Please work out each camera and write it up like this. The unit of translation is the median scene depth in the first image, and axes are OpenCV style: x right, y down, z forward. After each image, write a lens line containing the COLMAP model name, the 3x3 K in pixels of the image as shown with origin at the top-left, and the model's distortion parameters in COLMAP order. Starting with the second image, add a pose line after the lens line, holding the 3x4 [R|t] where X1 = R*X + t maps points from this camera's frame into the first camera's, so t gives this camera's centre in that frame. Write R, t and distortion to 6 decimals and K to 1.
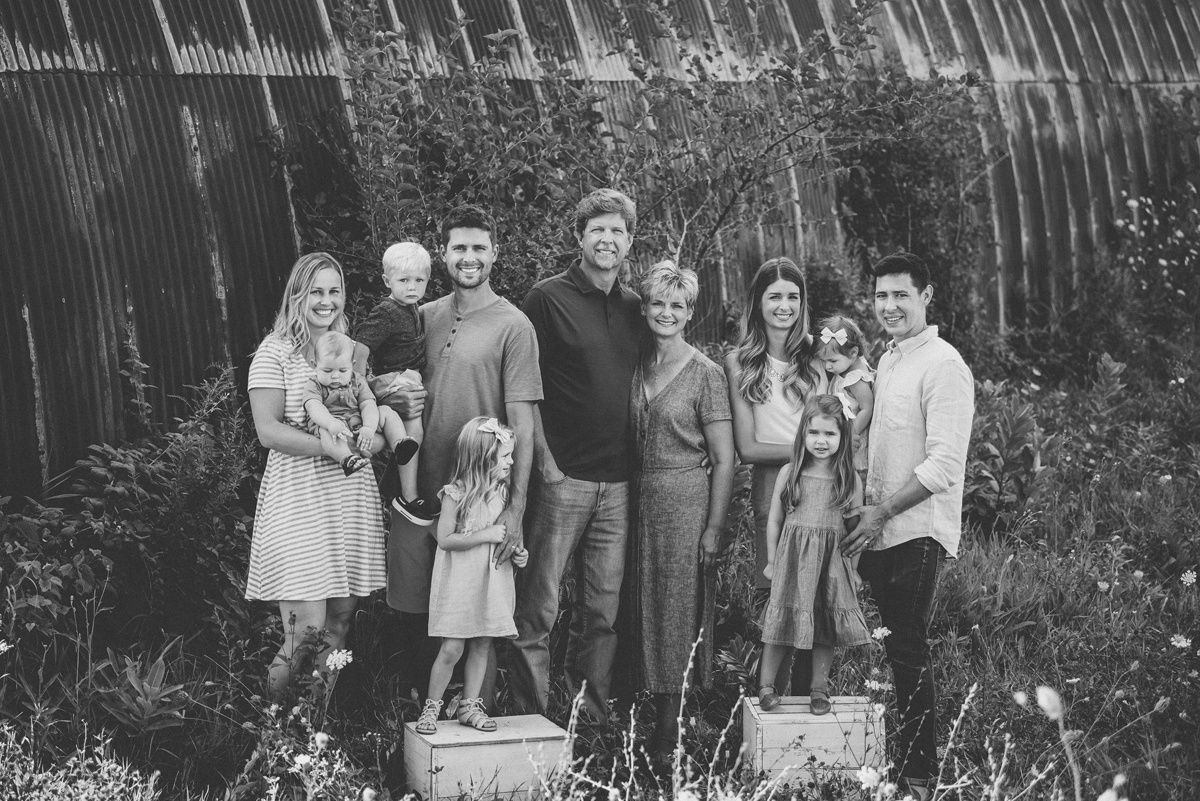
lens RADIAL K [[2779.2, 0, 600.0], [0, 2779.2, 400.5], [0, 0, 1]] dist [0.042913, 0.172301]
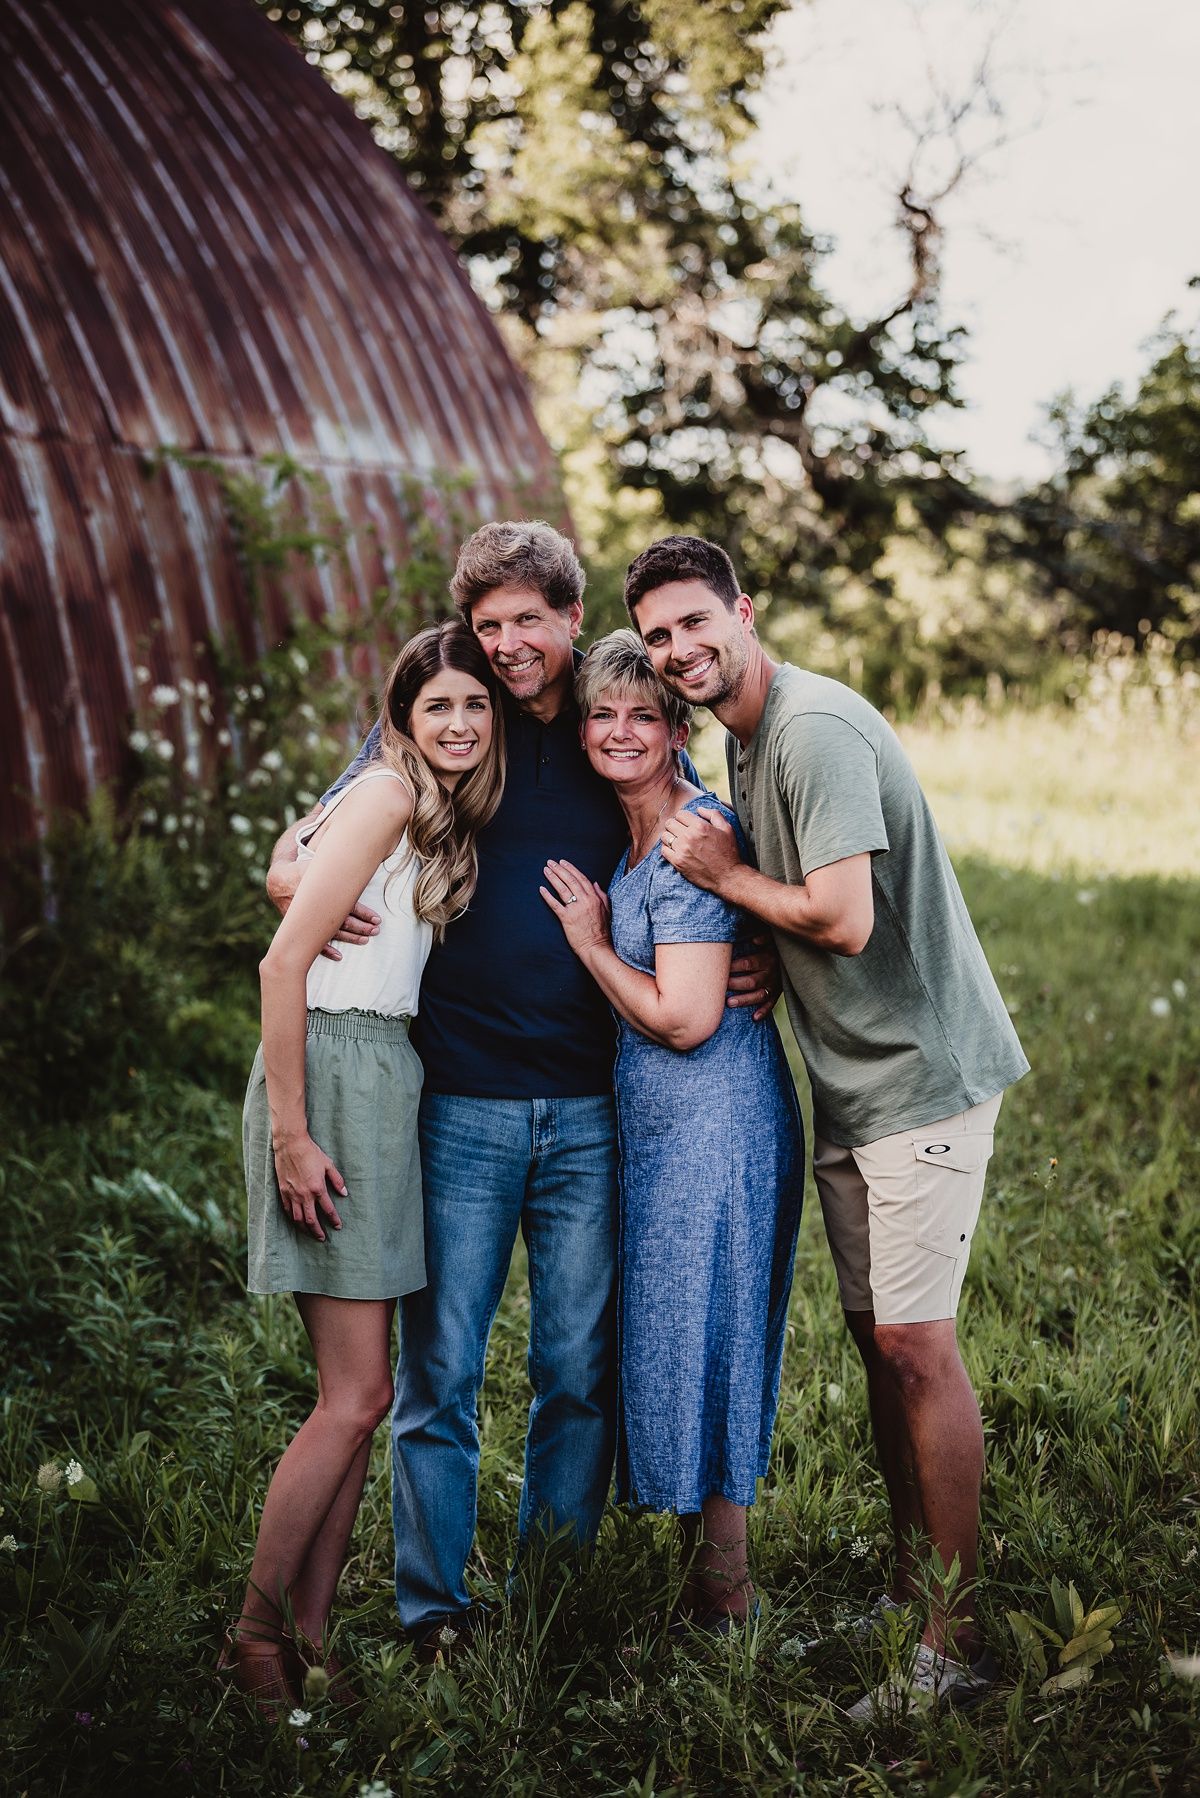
lens RADIAL K [[4302.9, 0, 600.0], [0, 4302.9, 899.0], [0, 0, 1]] dist [0.284164, -1.009378]
pose [[0.967159, -0.047713, 0.249652, 0.083542], [0.059088, 0.997519, -0.038264, -0.007634], [-0.247207, 0.051759, 0.967579, 0.312147]]
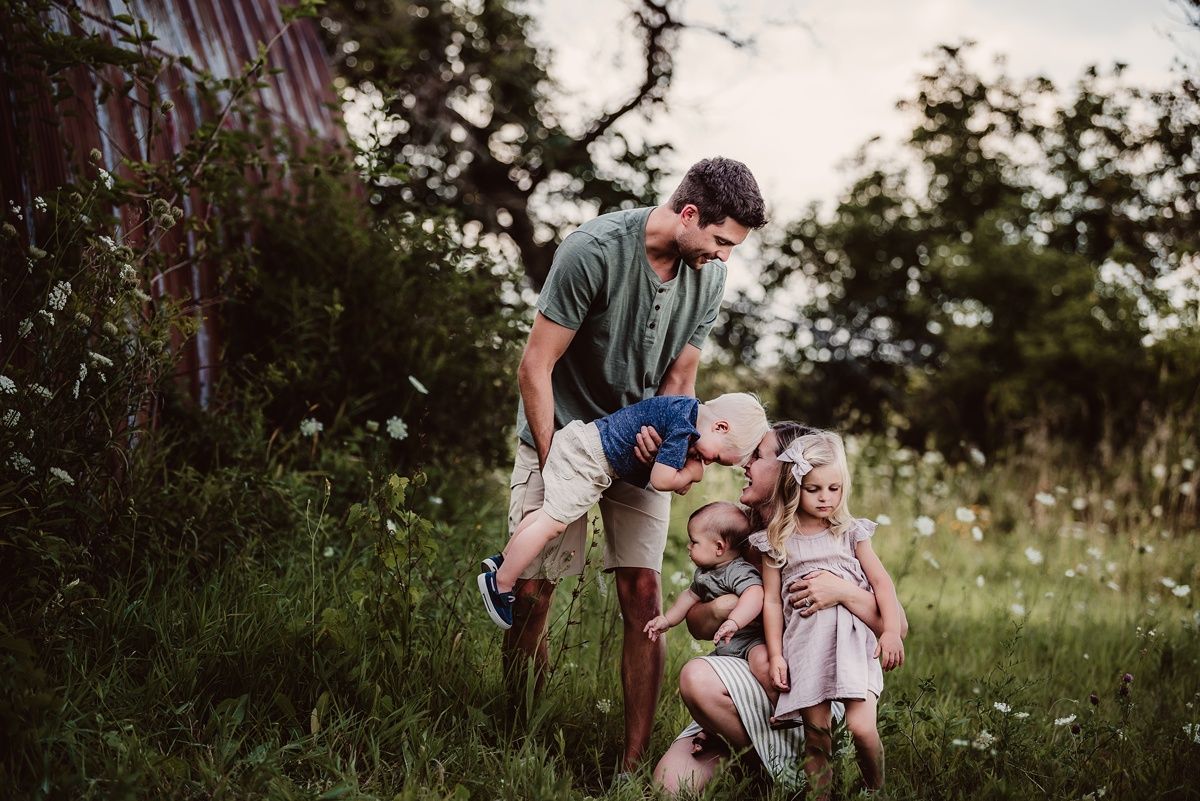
lens RADIAL K [[3658.8, 0, 600.0], [0, 3658.8, 400.5], [0, 0, 1]] dist [0.633932, -0.918219]
pose [[0.939474, 0.035753, 0.340751, 0.120791], [0.005197, 0.992939, -0.118513, 0.003140], [-0.342582, 0.113111, 0.932654, 0.578504]]
